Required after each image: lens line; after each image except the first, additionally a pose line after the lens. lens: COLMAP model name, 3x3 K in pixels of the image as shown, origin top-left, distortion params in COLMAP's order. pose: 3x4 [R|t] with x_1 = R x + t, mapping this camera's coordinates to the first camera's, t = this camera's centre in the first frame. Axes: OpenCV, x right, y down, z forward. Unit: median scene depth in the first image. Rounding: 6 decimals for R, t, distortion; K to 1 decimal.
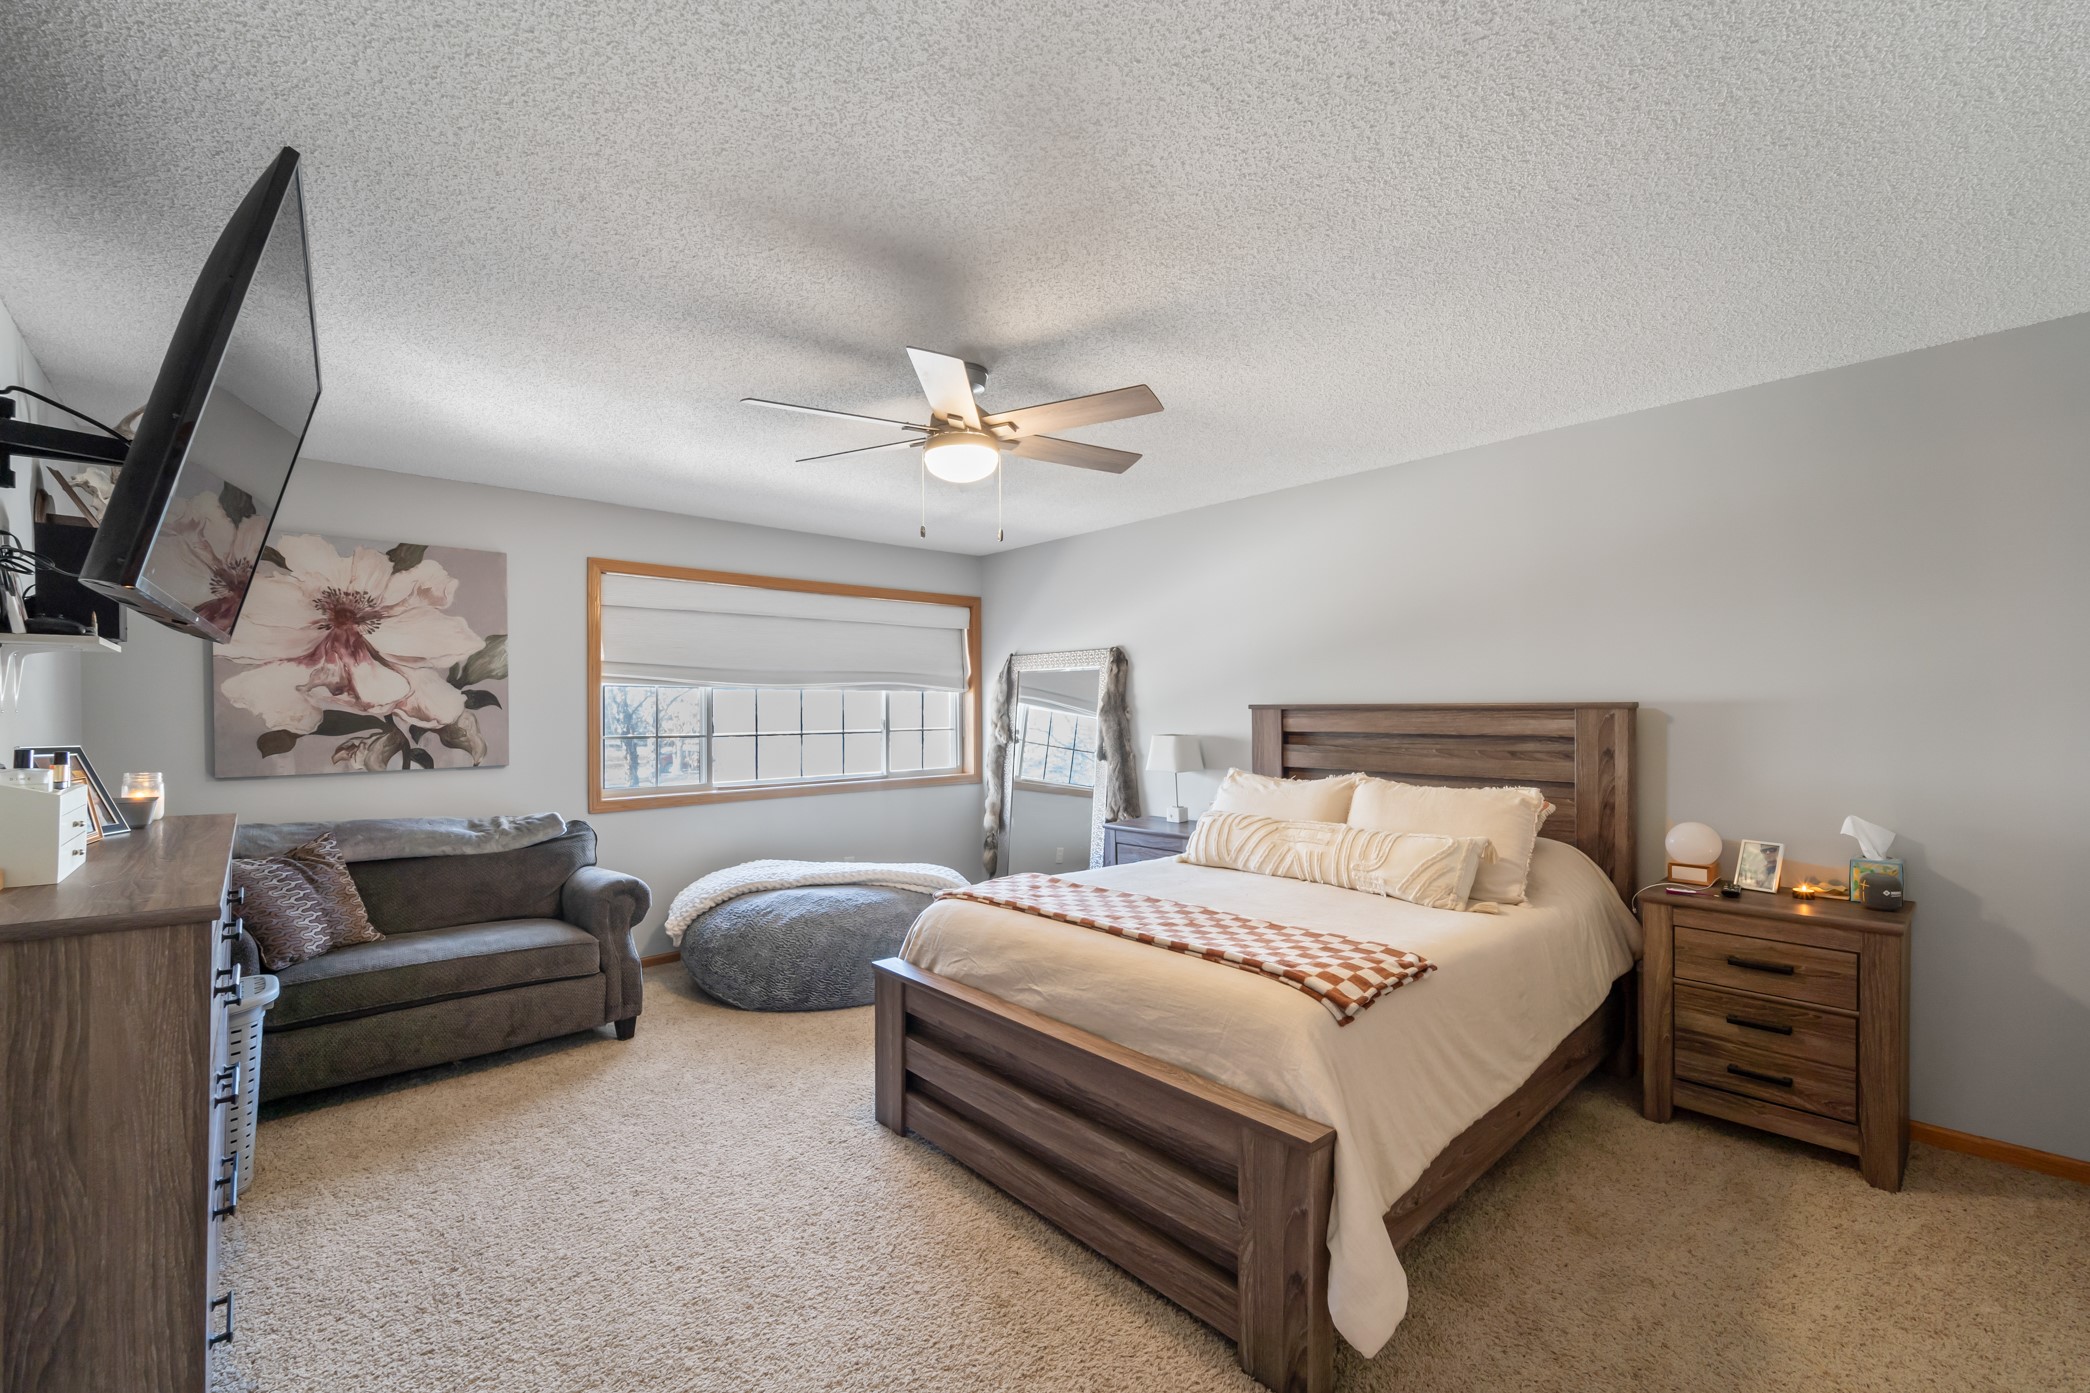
lens RADIAL K [[858.3, 0, 1040.7], [0, 858.3, 710.4], [0, 0, 1]] dist [0.001355, 0.000183]
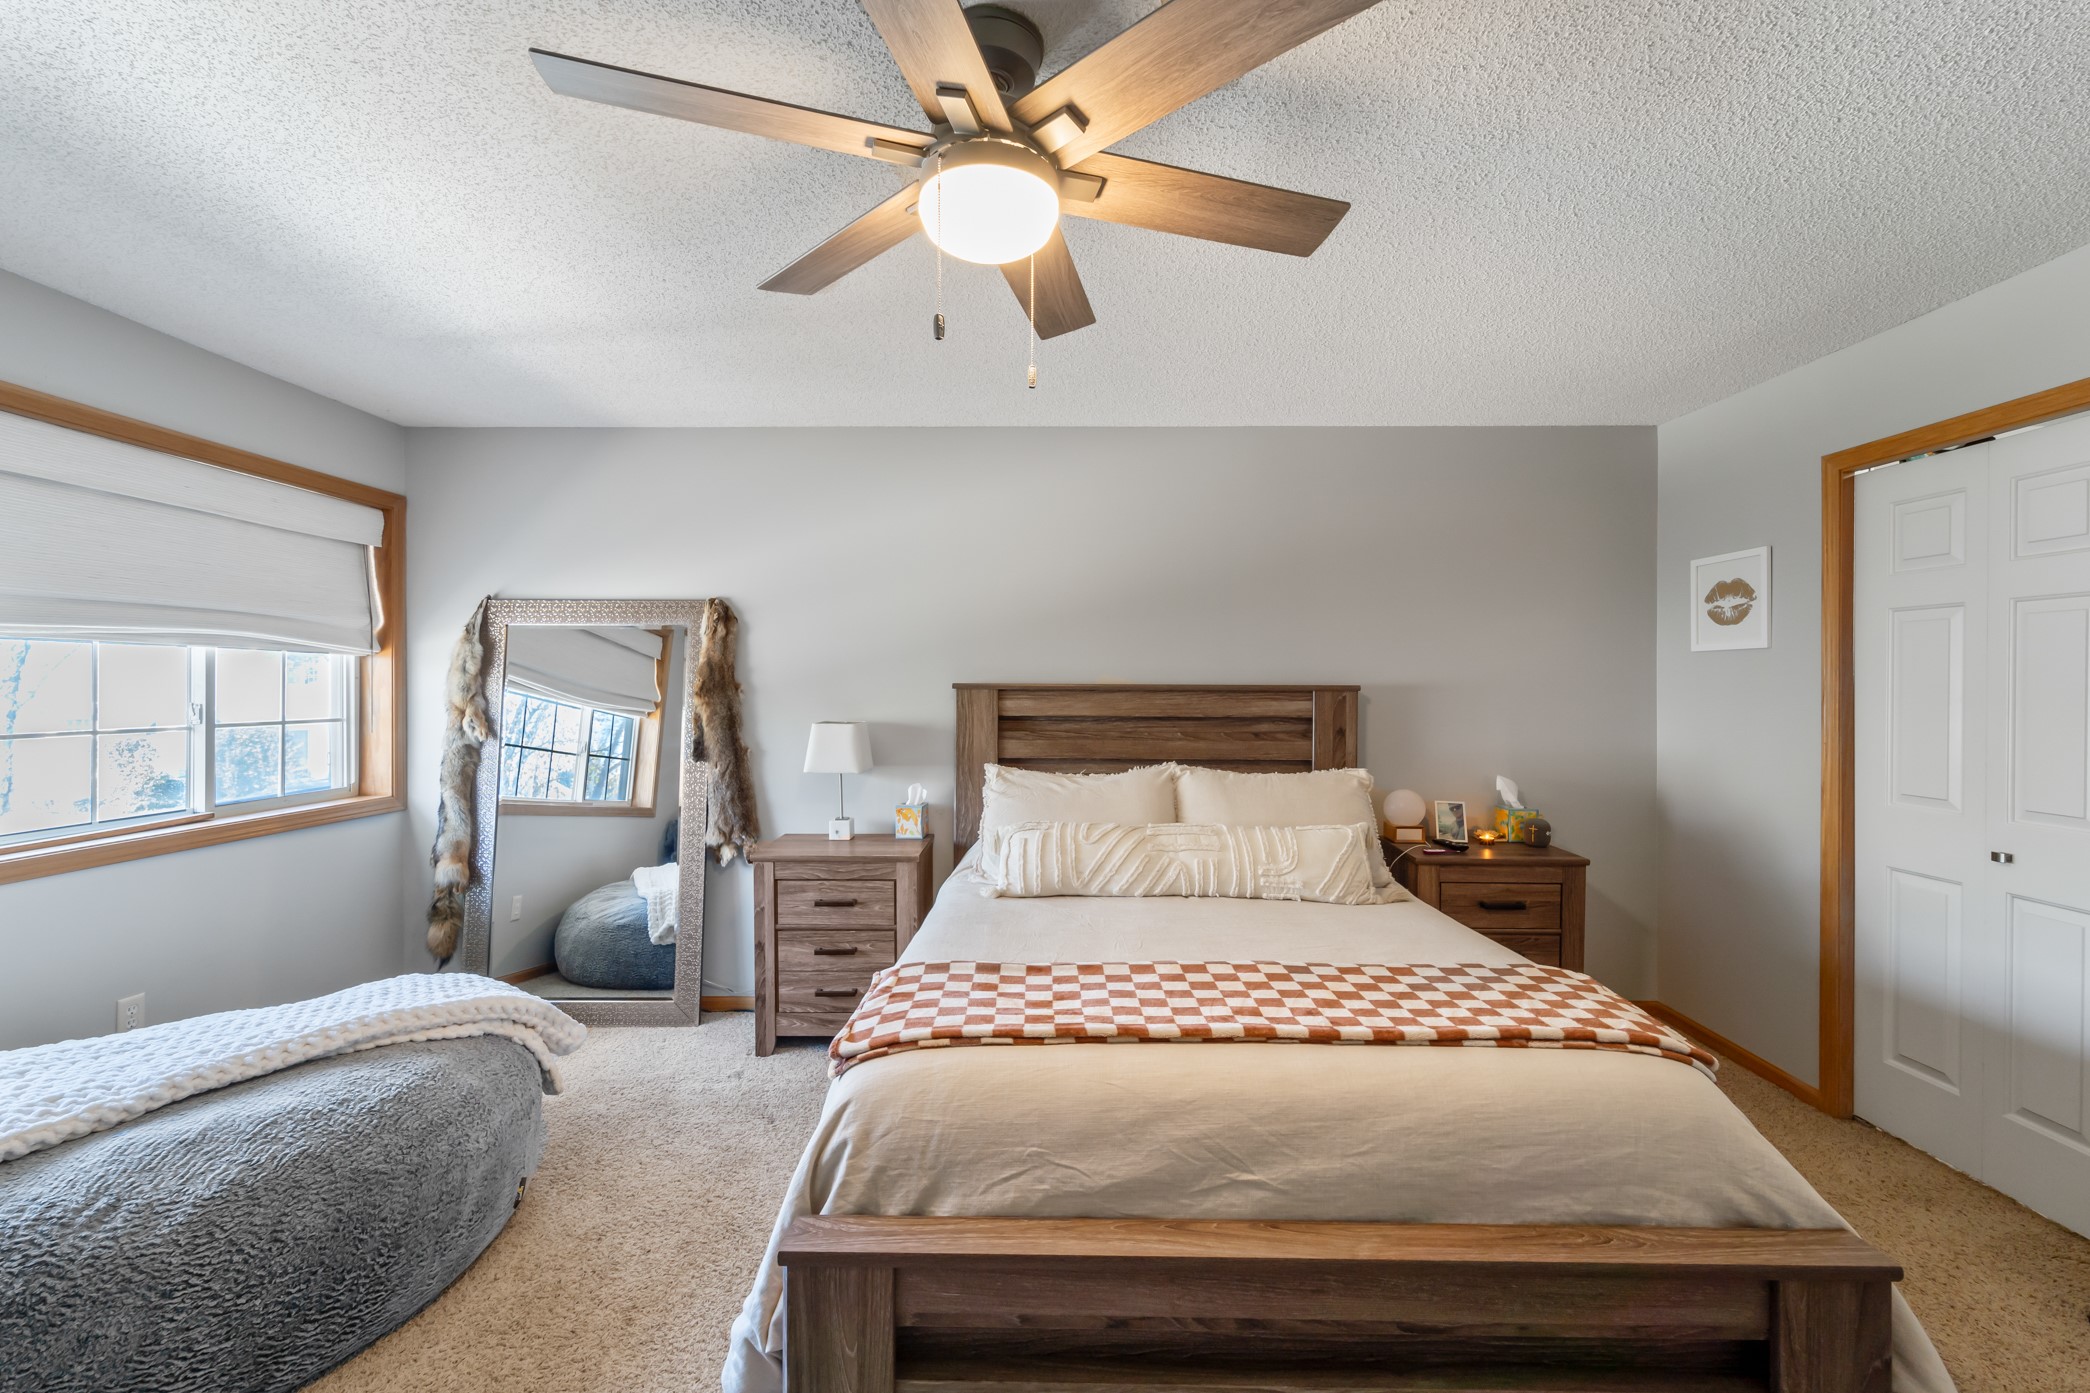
lens RADIAL K [[846.0, 0, 1037.3], [0, 846.0, 692.2], [0, 0, 1]] dist [0.000070, 0.000078]
pose [[0.680475, 0.005630, 0.732749, -0.318387], [-0.006109, 0.999979, -0.002011, 0.002812], [-0.732746, -0.003108, 0.680496, 0.449661]]
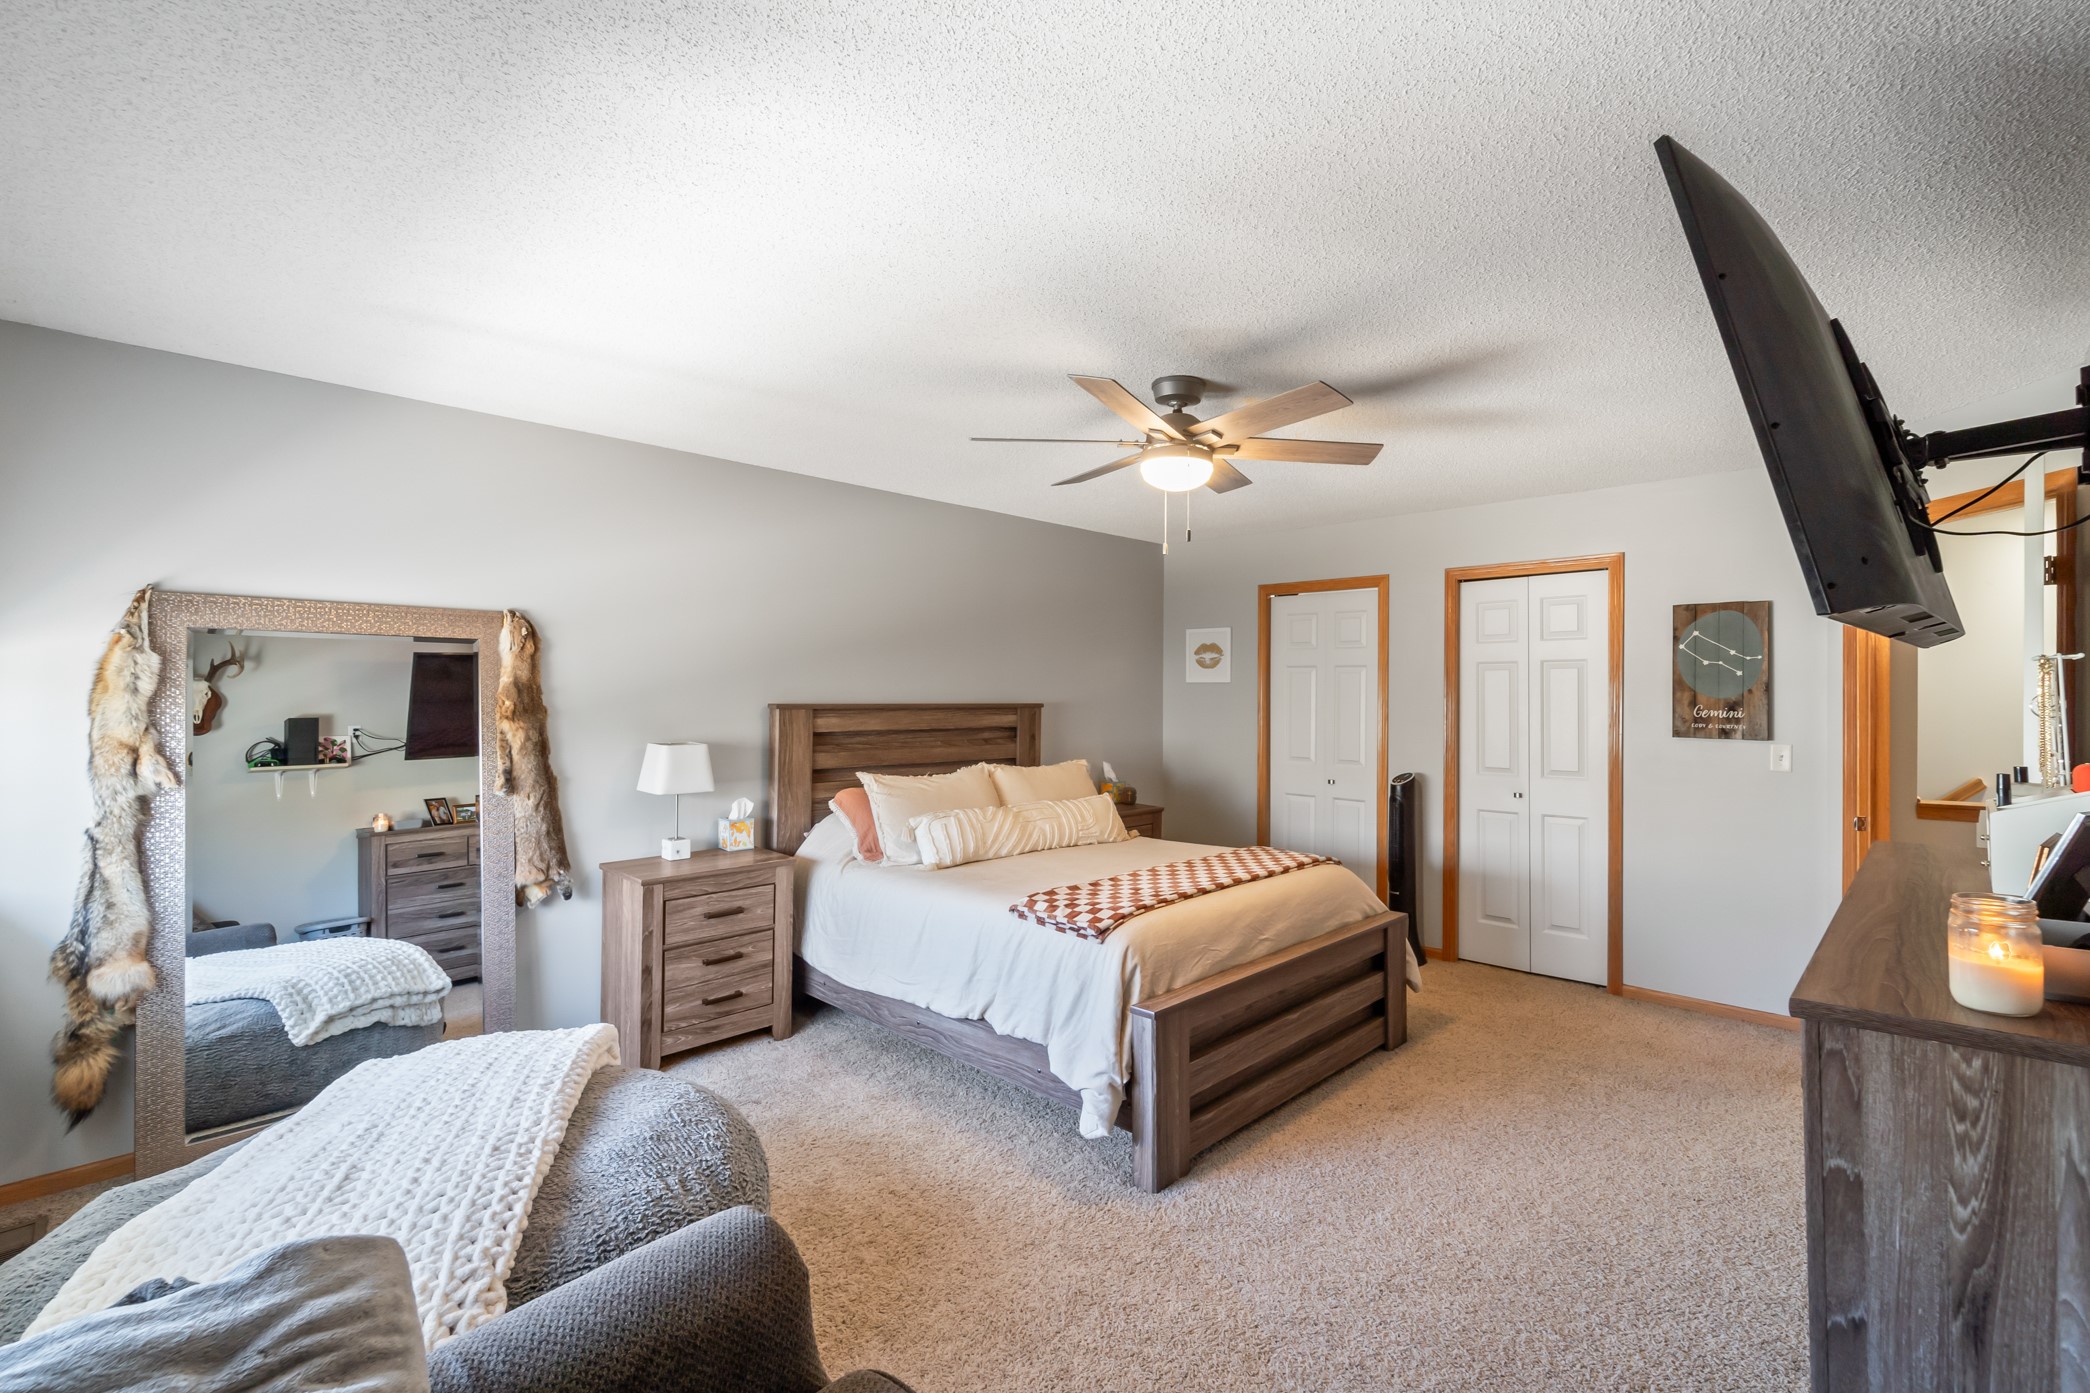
lens RADIAL K [[923.9, 0, 1091.9], [0, 923.9, 703.3], [0, 0, 1]] dist [-0.001044, -0.000091]
pose [[-0.087436, -0.001683, 0.996169, -0.818004], [-0.001260, 0.999998, 0.001579, -0.010625], [-0.996169, -0.001117, -0.087438, 0.849317]]
